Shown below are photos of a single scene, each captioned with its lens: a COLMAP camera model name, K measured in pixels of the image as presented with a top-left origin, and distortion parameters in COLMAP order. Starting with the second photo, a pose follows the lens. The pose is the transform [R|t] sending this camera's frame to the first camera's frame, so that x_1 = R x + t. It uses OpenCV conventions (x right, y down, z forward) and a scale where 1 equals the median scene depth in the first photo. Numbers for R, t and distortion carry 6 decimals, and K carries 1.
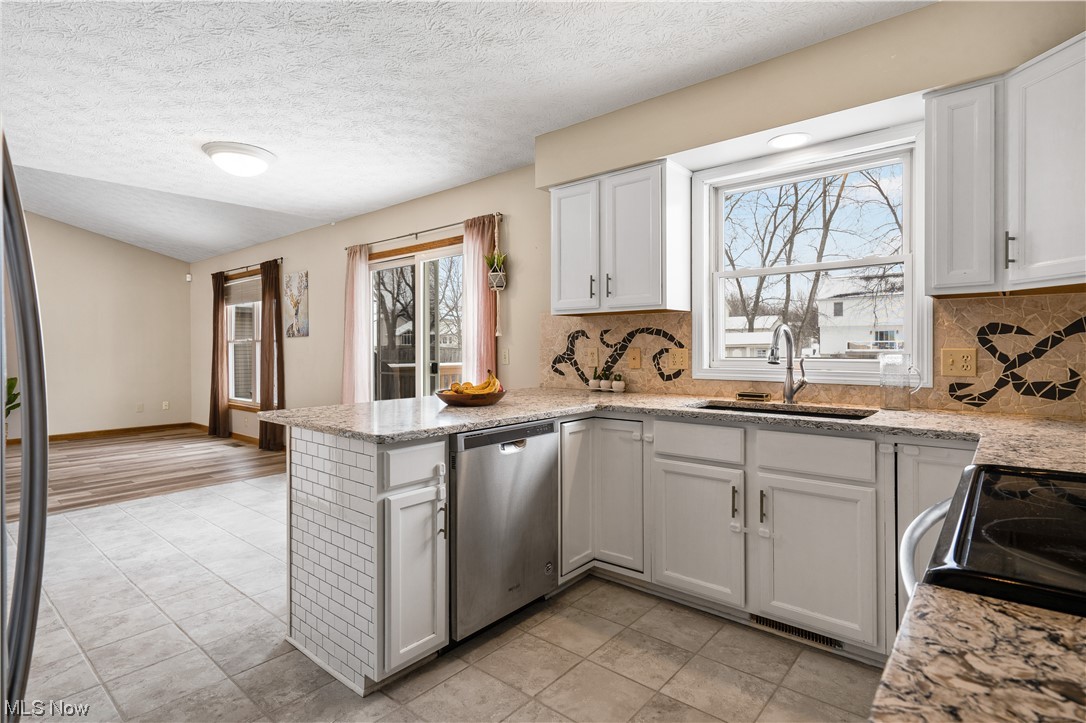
lens RADIAL K [[554.9, 0, 541.4], [0, 554.9, 350.2], [0, 0, 1]] dist [-0.010734, 0.003578]
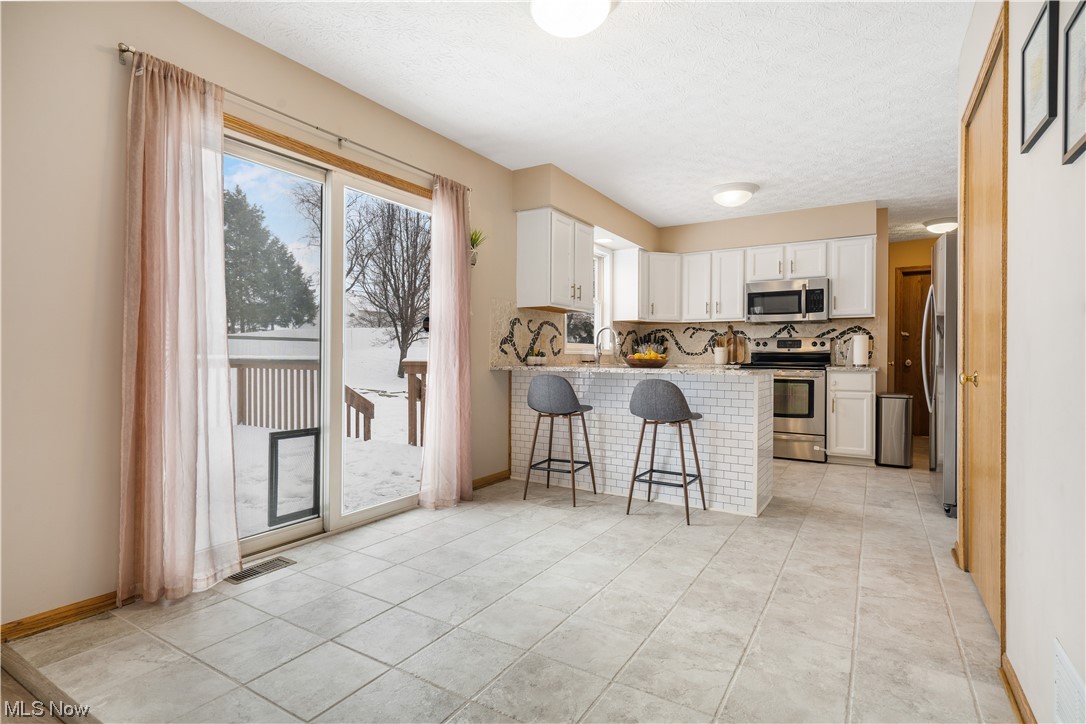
lens RADIAL K [[554.9, 0, 533.2], [0, 554.9, 359.6], [0, 0, 1]] dist [-0.010734, 0.003578]
pose [[-0.151686, -0.001783, 0.988427, -1.164997], [-0.000961, 0.999998, 0.001656, 0.055182], [-0.988428, -0.000699, -0.151688, 1.145338]]
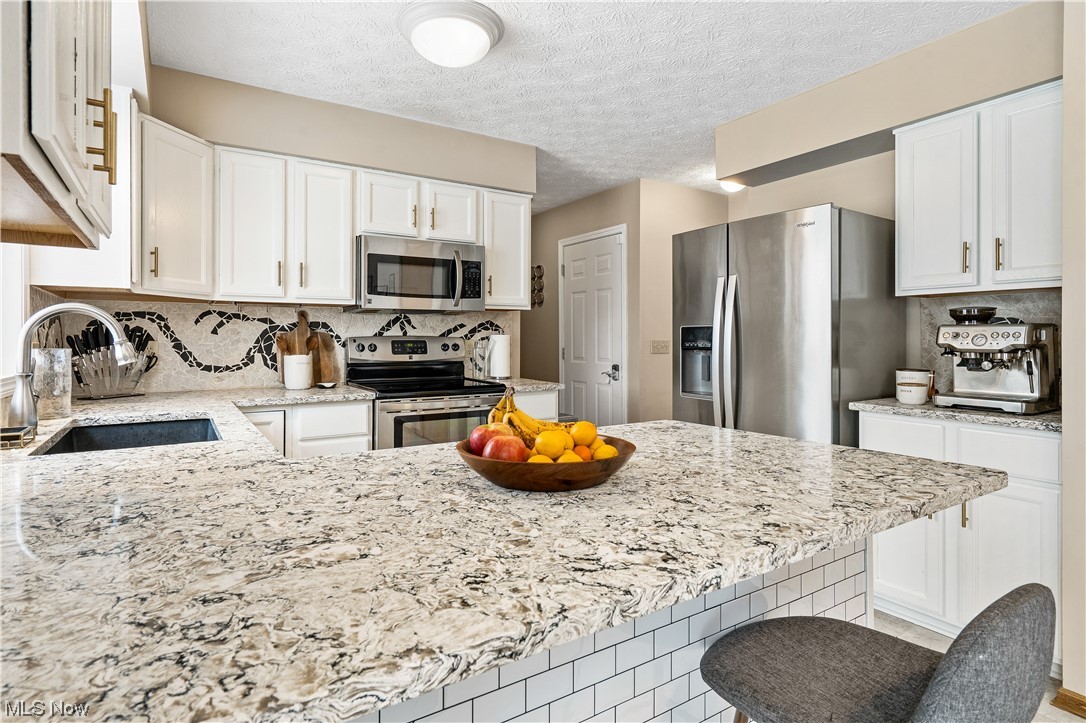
lens RADIAL K [[554.9, 0, 550.3], [0, 554.9, 333.4], [0, 0, 1]] dist [-0.010734, 0.003578]
pose [[-0.960605, 0.007020, 0.277827, -0.196621], [0.005363, 0.999963, -0.006722, -0.004242], [-0.277864, -0.004967, -0.960607, 1.027433]]
